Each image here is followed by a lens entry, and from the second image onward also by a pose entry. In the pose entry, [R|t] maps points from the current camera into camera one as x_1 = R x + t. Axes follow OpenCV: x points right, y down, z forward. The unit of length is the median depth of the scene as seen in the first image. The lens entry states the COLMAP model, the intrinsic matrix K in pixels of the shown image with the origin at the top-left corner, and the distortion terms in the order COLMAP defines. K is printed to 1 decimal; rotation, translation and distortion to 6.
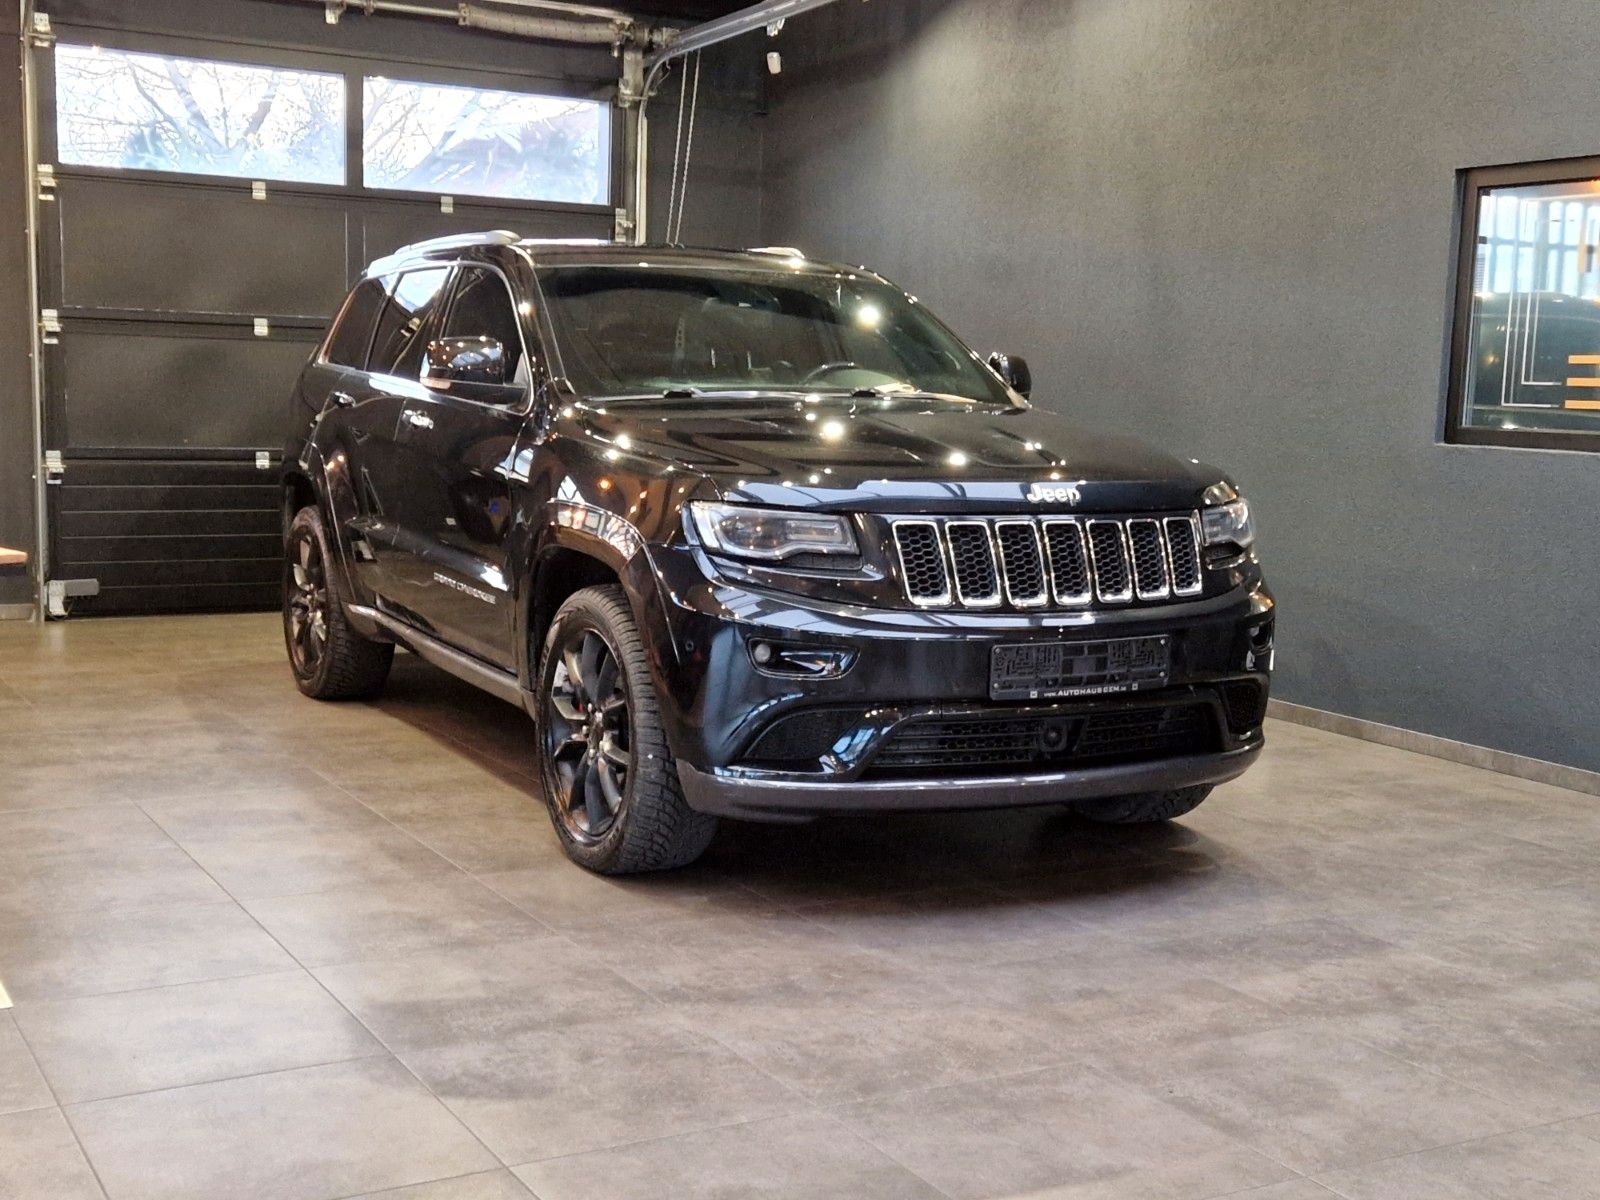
lens RADIAL K [[1971.5, 0, 797.6], [0, 1971.5, 616.2], [0, 0, 1]] dist [0.063177, 0.000000]
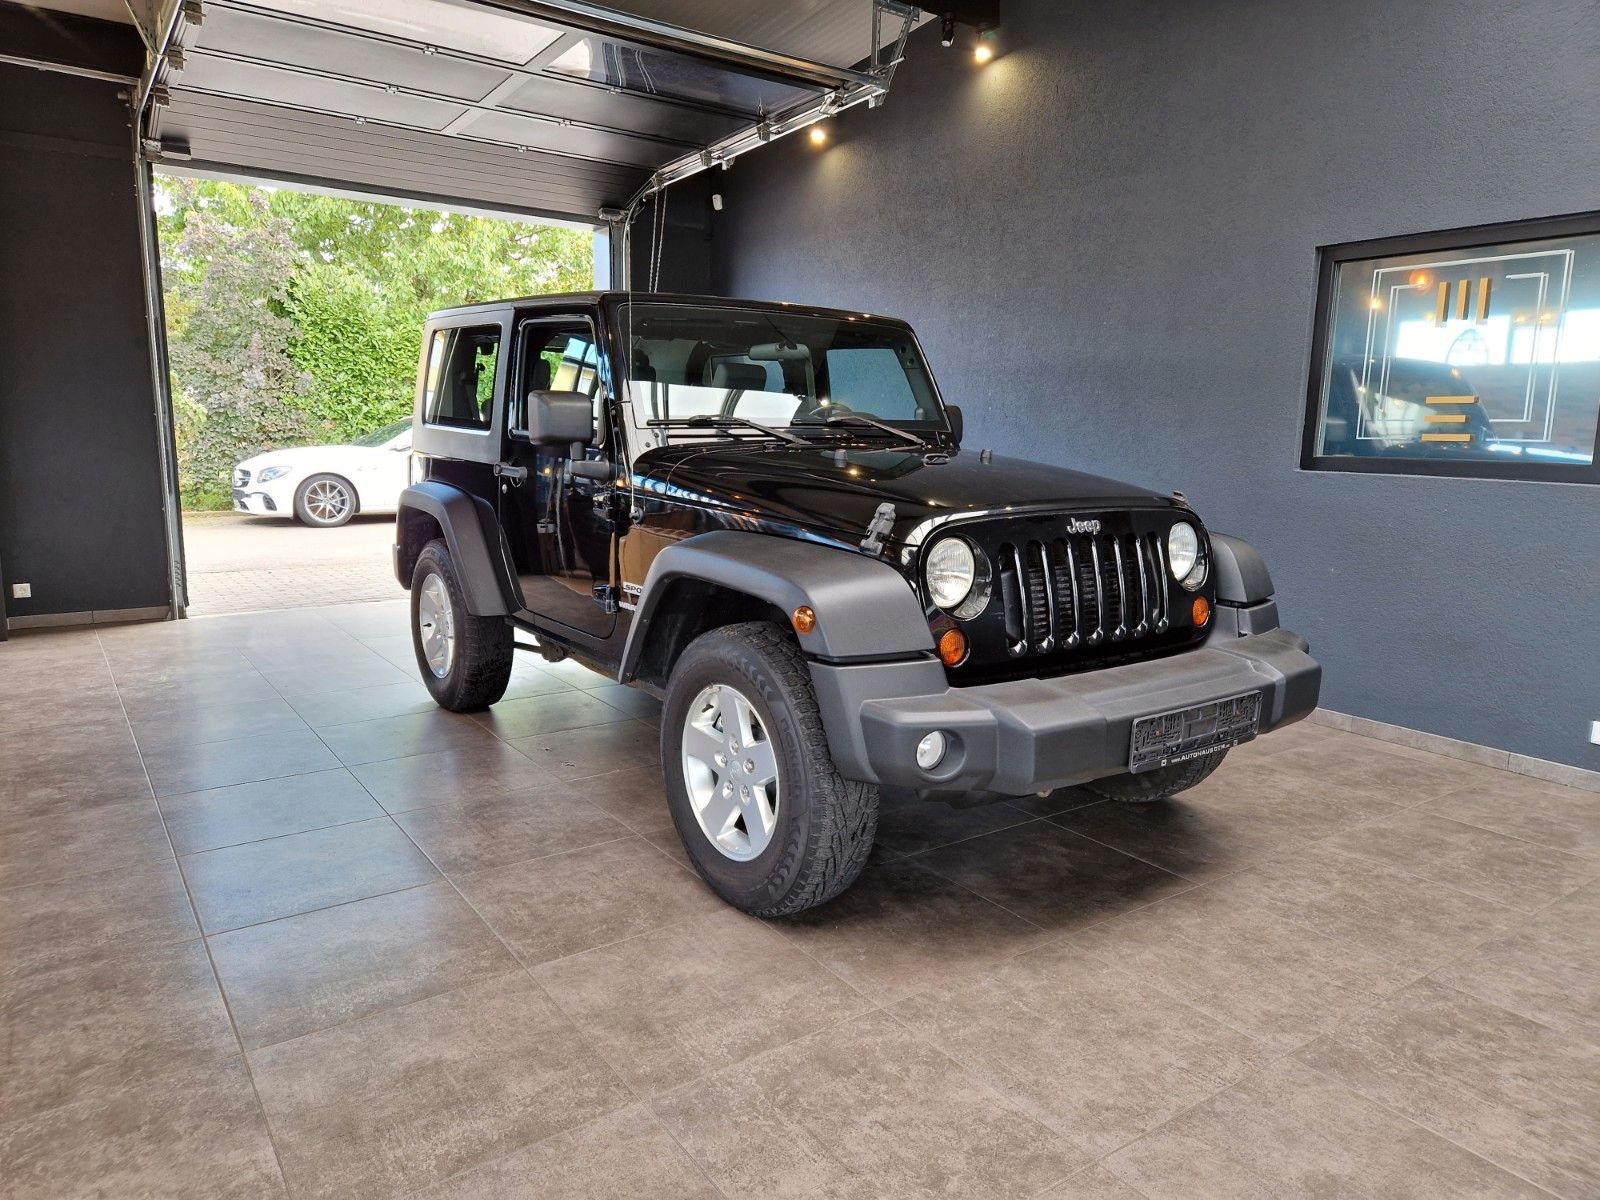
lens RADIAL K [[1080.0, 0, 798.1], [0, 1080.0, 600.6], [0, 0, 1]] dist [0.035395, -0.018490]
pose [[0.995213, -0.027508, 0.093775, -0.080343], [0.023773, 0.998888, 0.040722, -0.056683], [-0.094791, -0.038298, 0.994760, 0.484483]]
